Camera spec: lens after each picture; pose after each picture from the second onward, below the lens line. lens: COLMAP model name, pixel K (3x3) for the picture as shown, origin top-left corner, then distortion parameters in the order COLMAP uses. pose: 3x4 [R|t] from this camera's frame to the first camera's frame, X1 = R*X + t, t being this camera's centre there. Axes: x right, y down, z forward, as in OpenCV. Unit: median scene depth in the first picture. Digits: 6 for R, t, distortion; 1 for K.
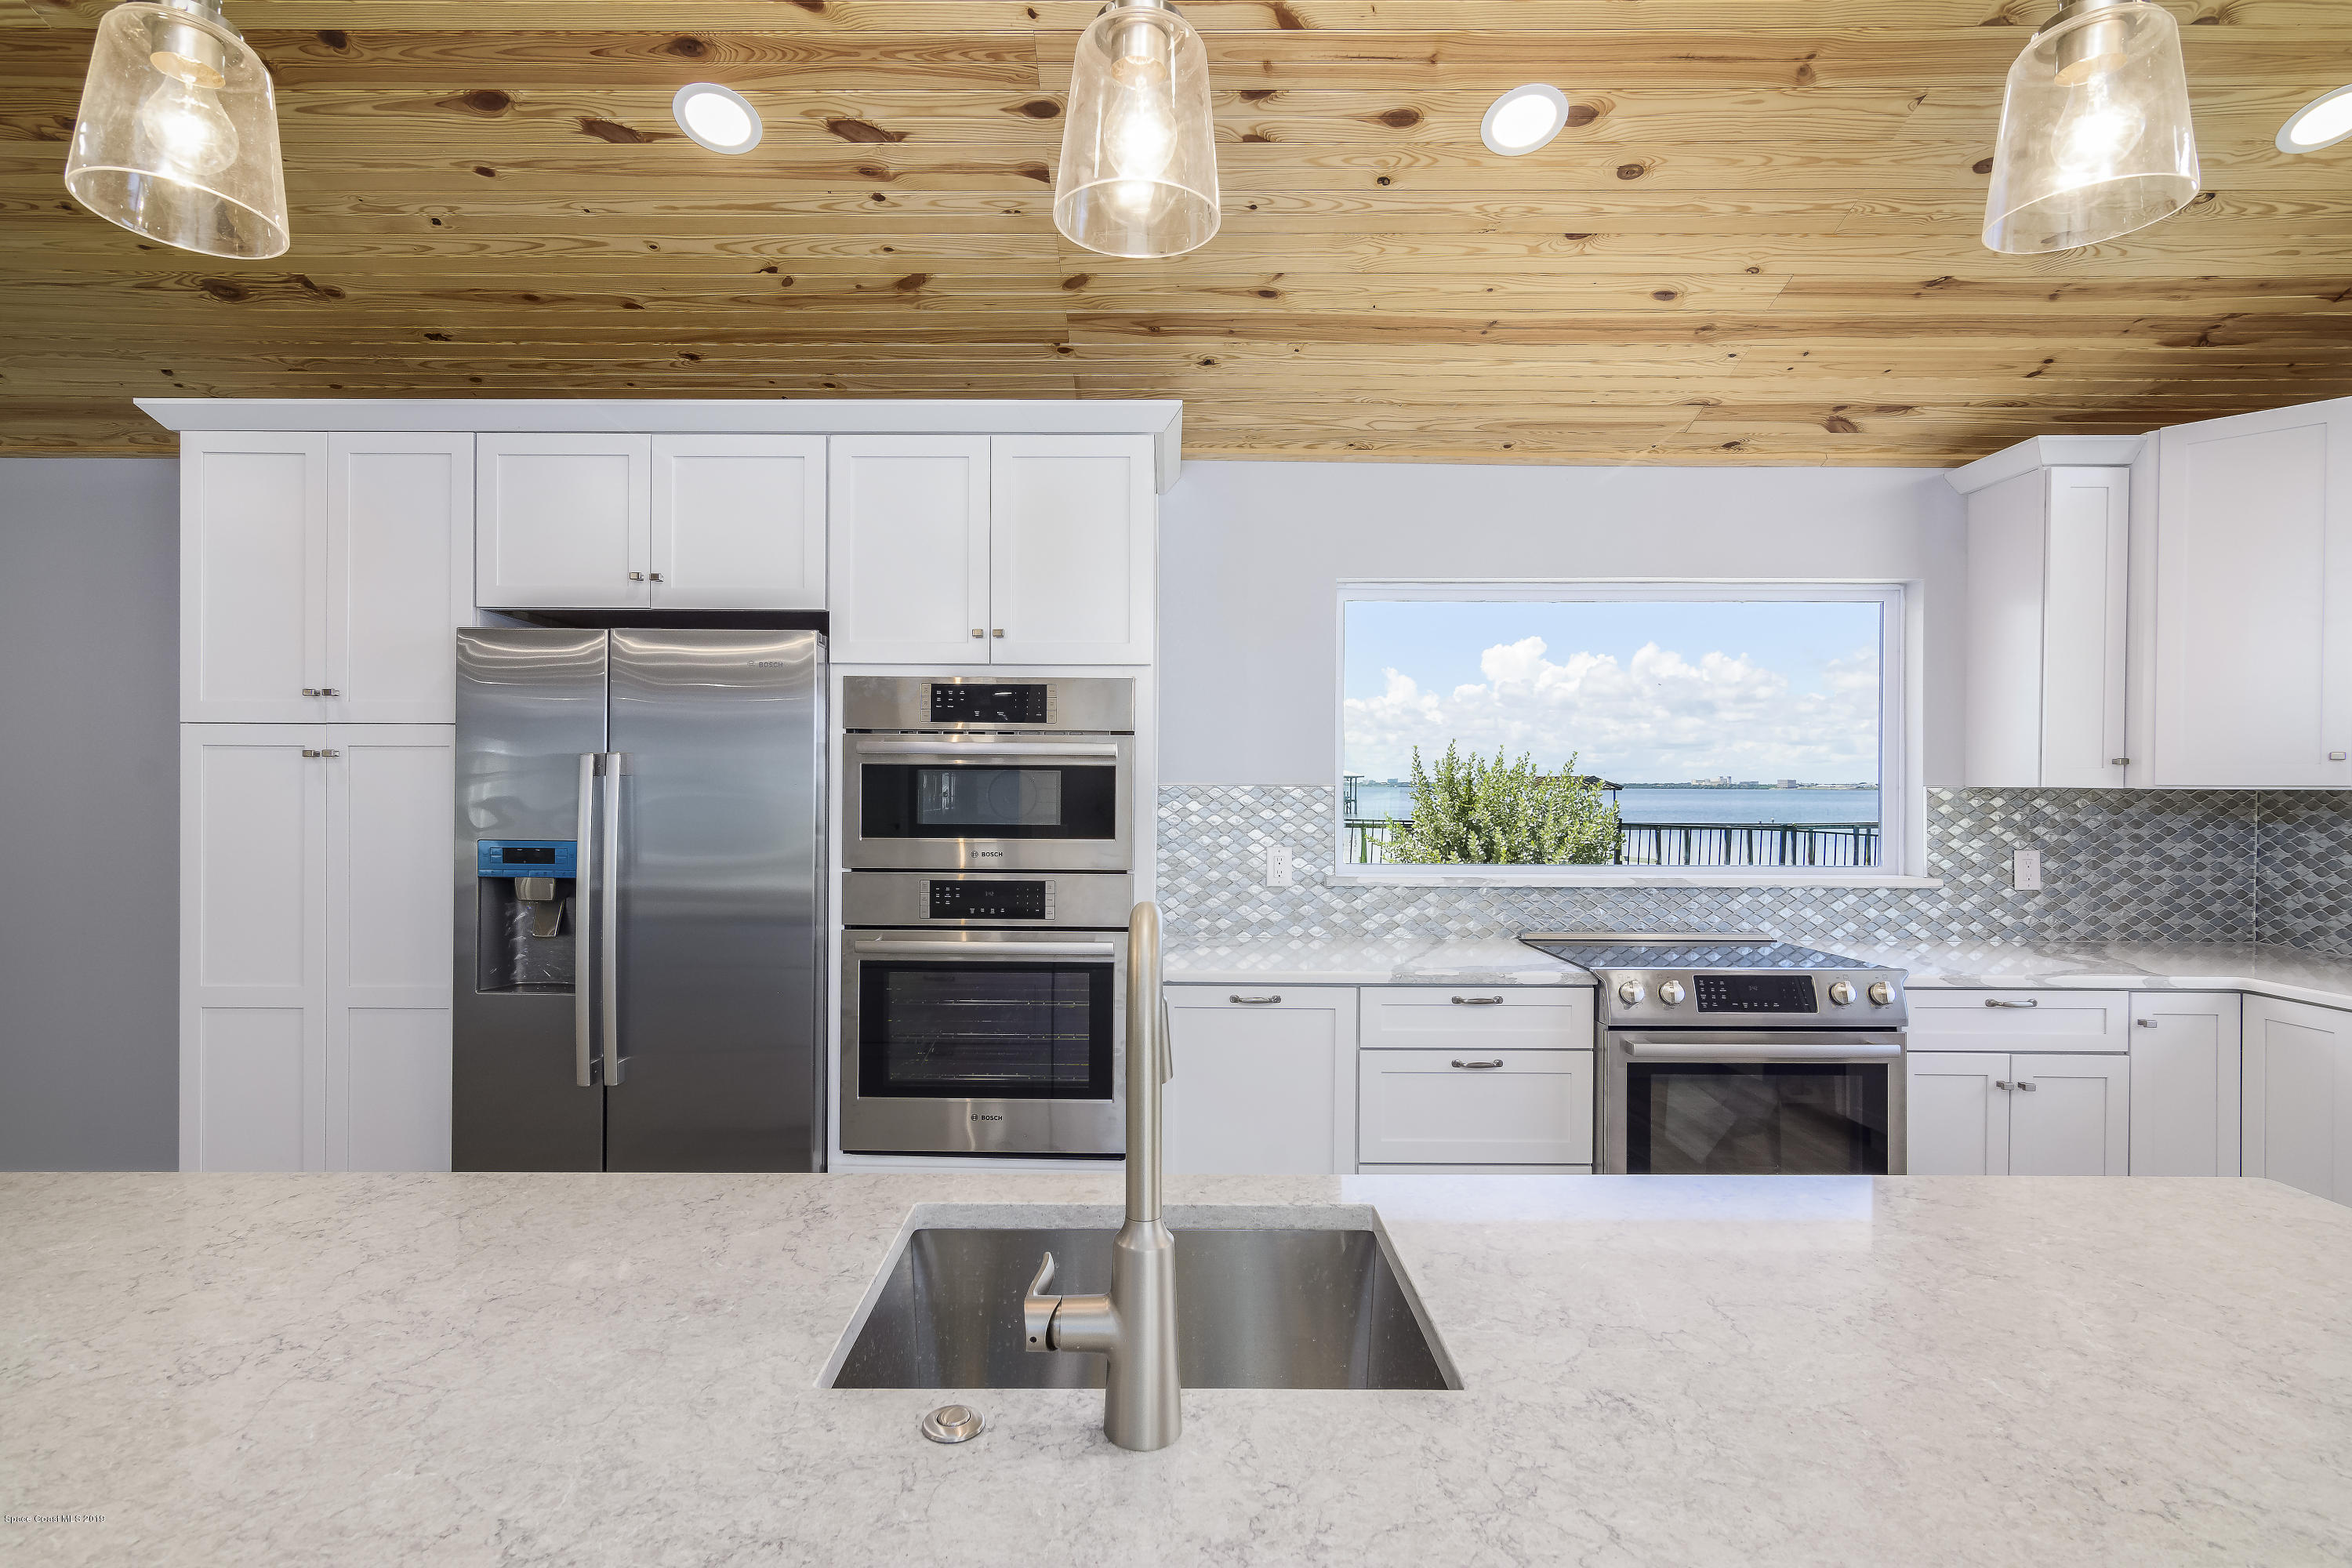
lens RADIAL K [[1126.8, 0, 1163.0], [0, 1126.8, 796.6], [0, 0, 1]] dist [-0.000483, 0.001326]
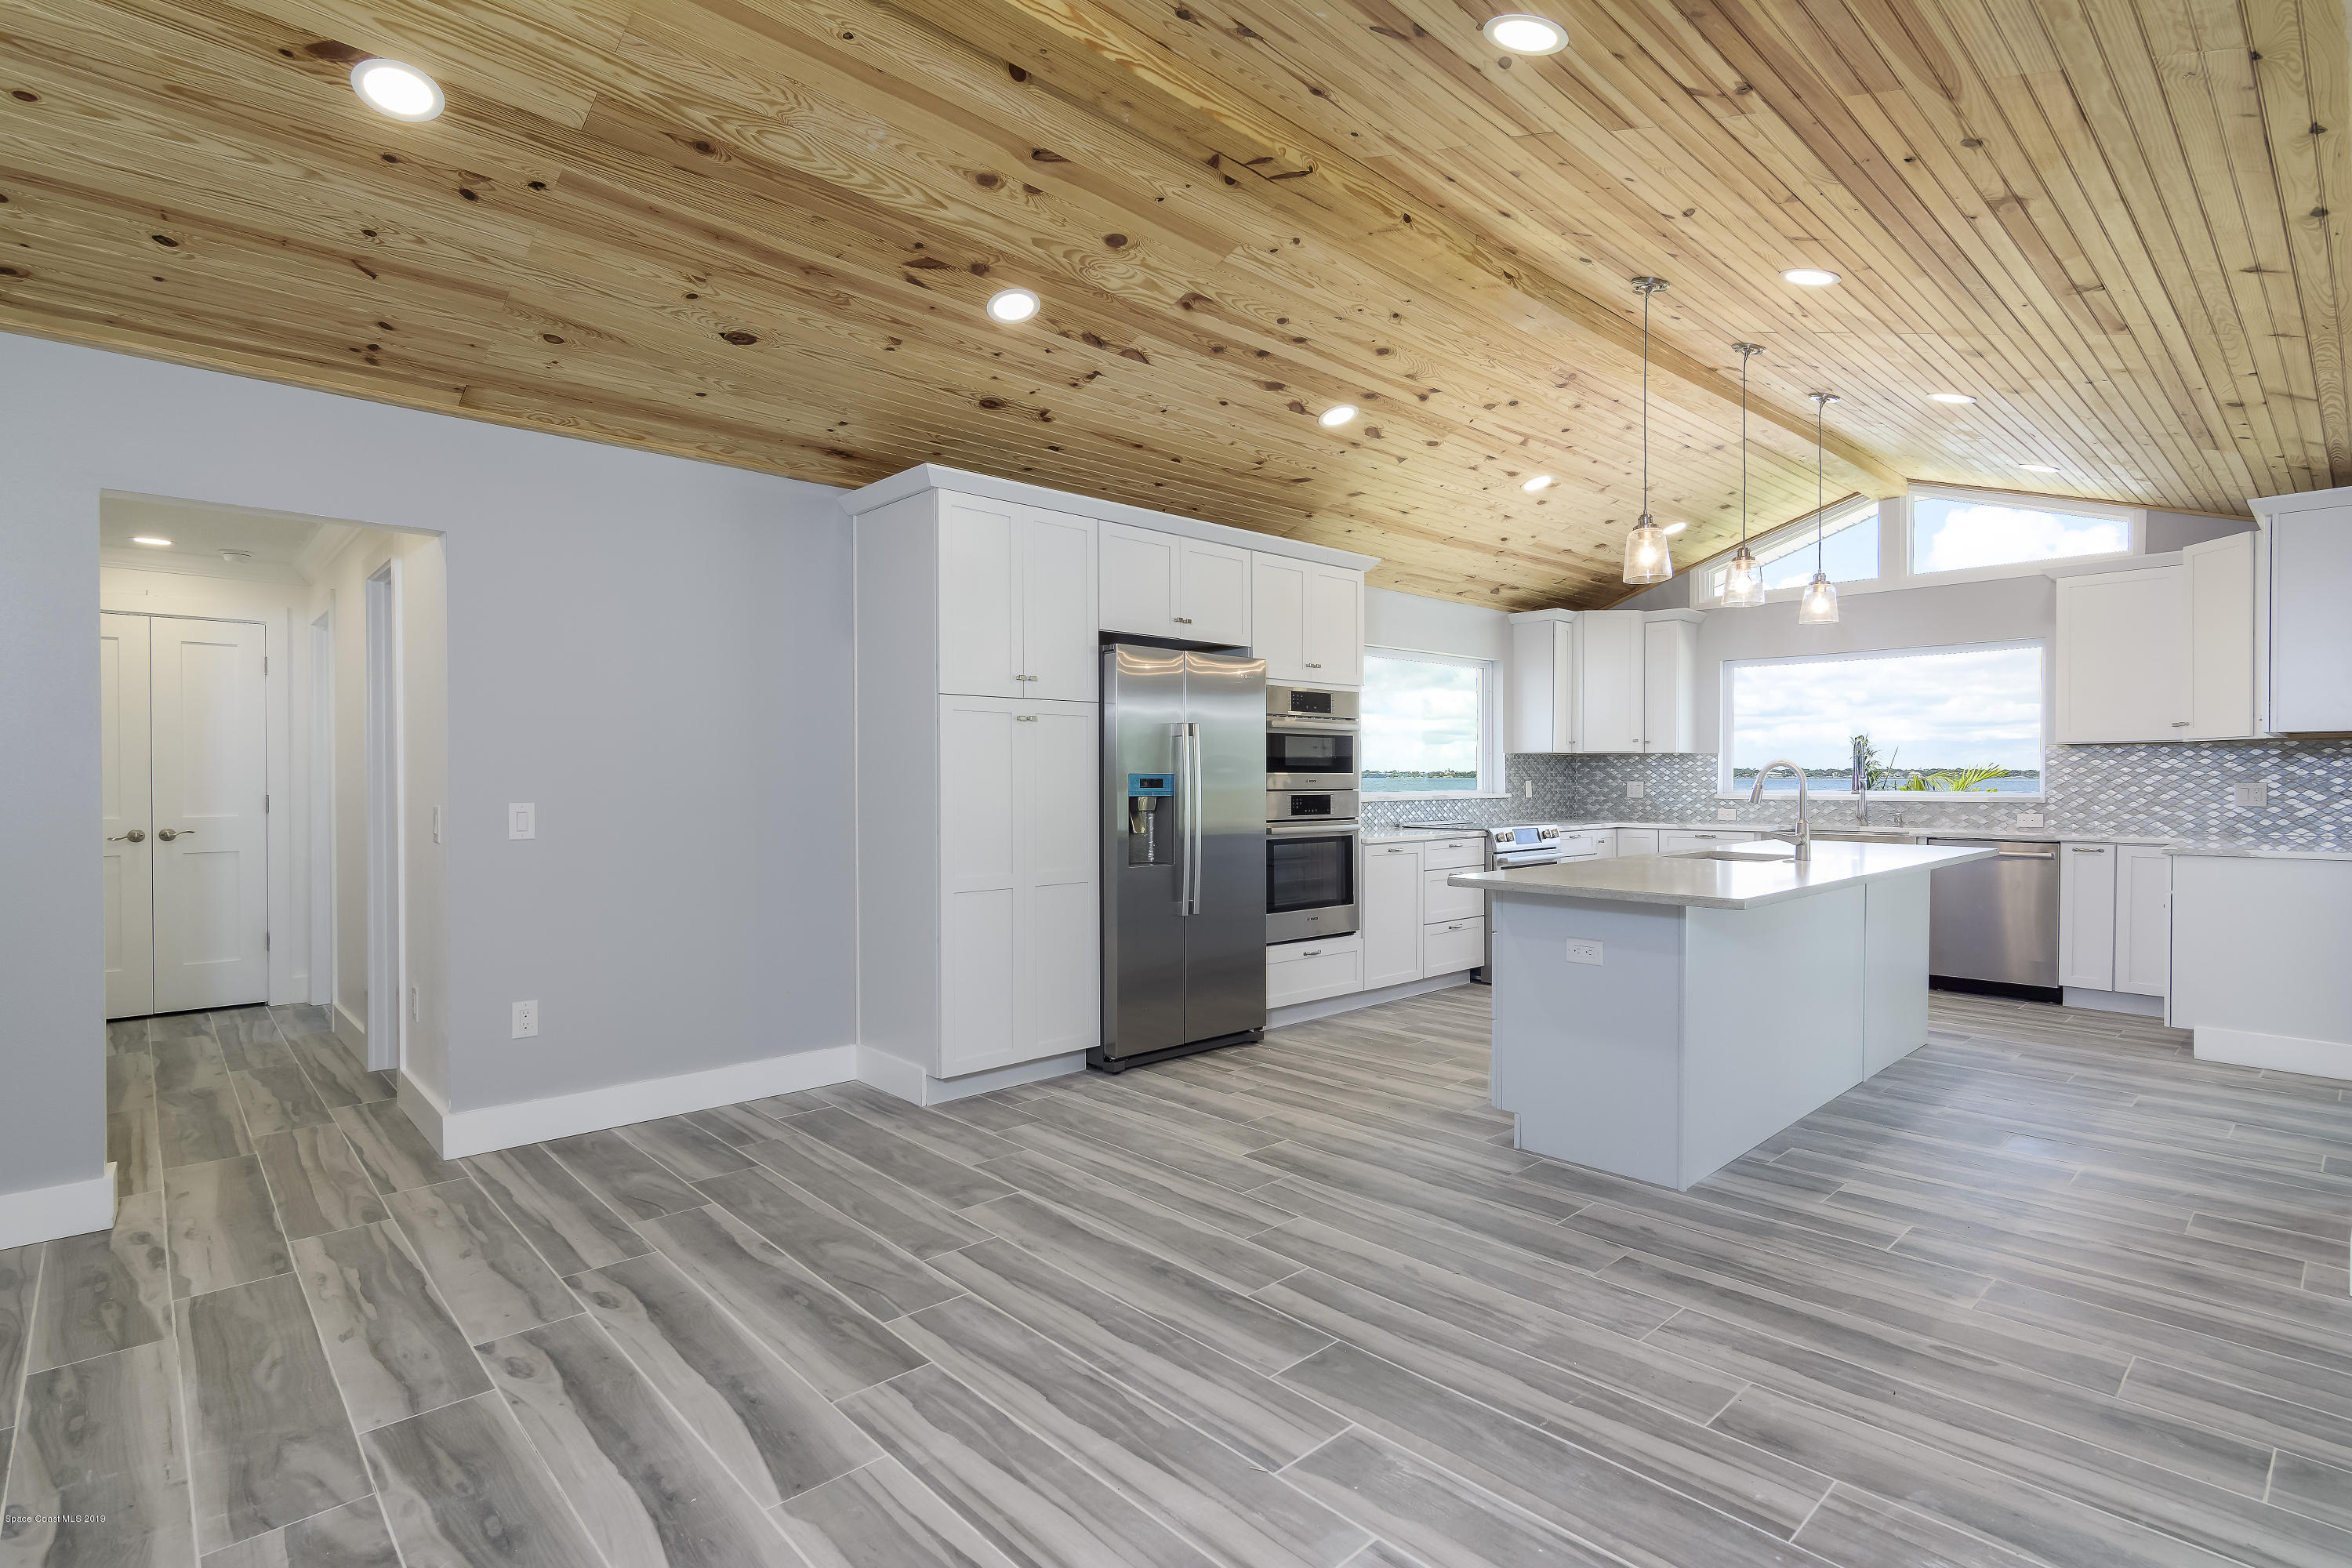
lens RADIAL K [[1126.8, 0, 1188.9], [0, 1126.8, 775.0], [0, 0, 1]] dist [-0.000483, 0.001326]
pose [[0.726261, -0.005421, 0.687398, -1.416339], [0.011654, 0.999922, -0.004427, 0.041150], [-0.687320, 0.011226, 0.726268, -0.212779]]
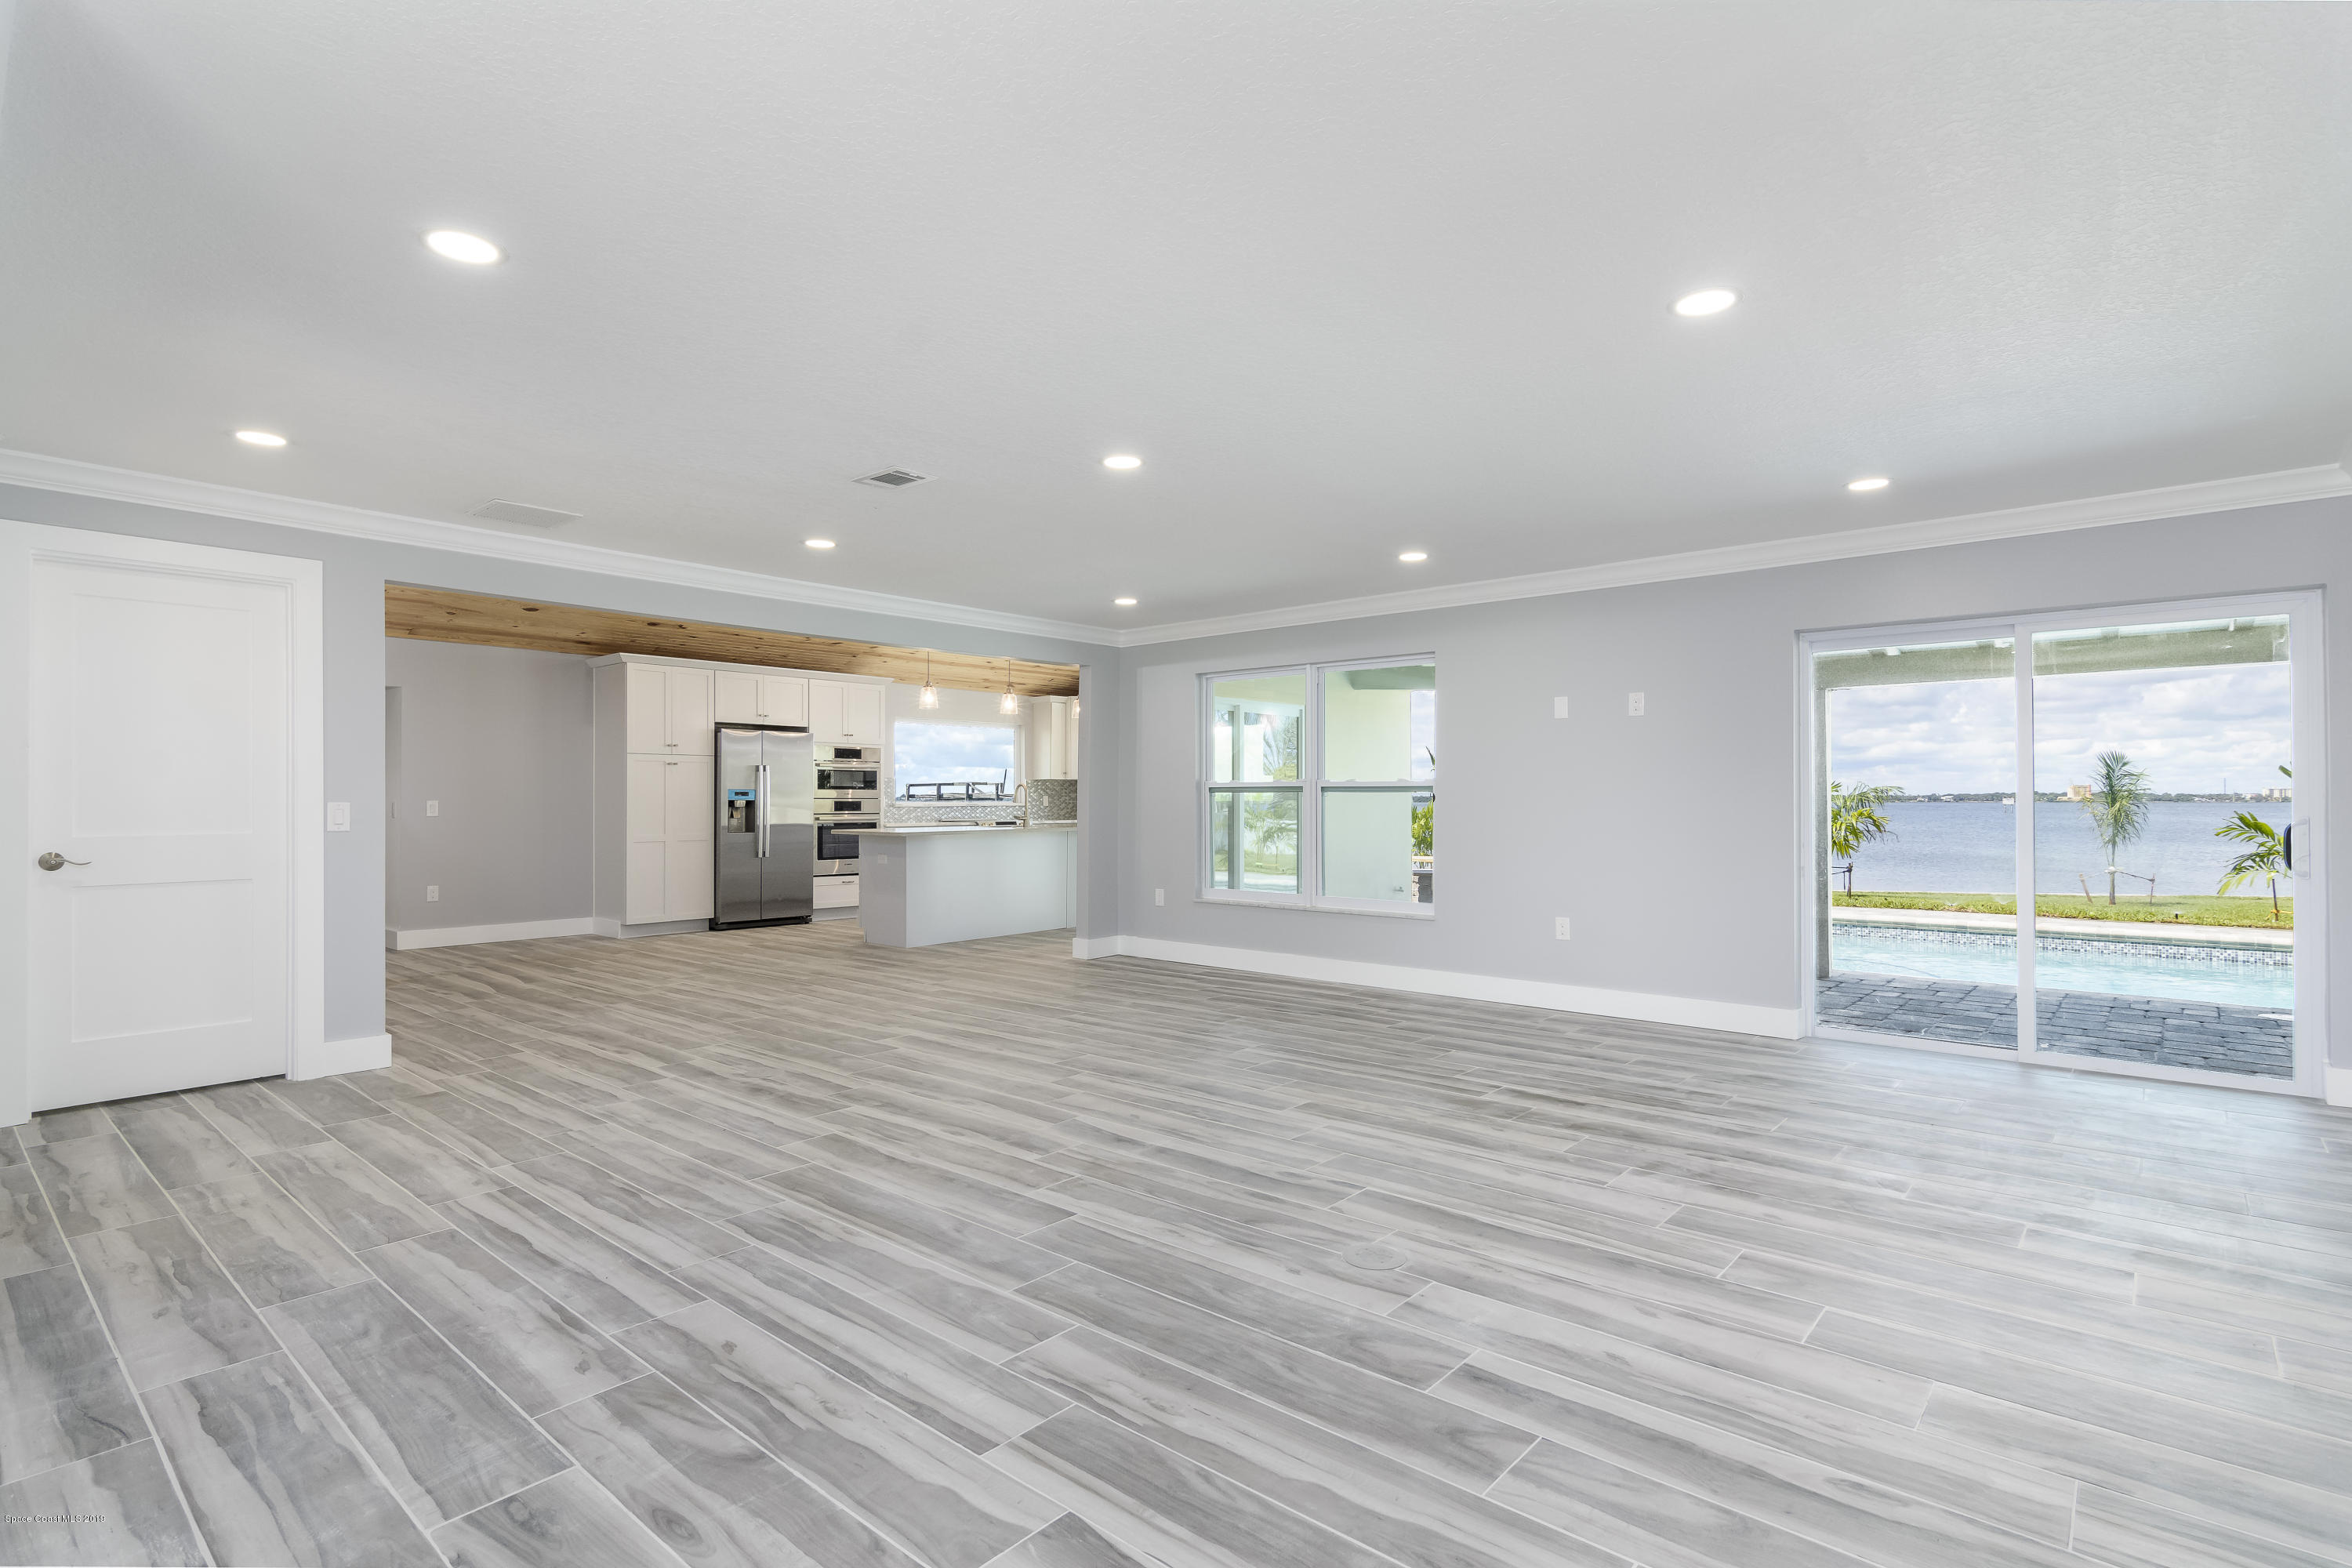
lens RADIAL K [[1126.8, 0, 1182.1], [0, 1126.8, 792.7], [0, 0, 1]] dist [-0.000483, 0.001326]
pose [[0.637652, 0.000824, 0.770325, -2.033726], [0.005941, 0.999964, -0.005988, 0.066639], [-0.770302, 0.008394, 0.637624, -1.951109]]
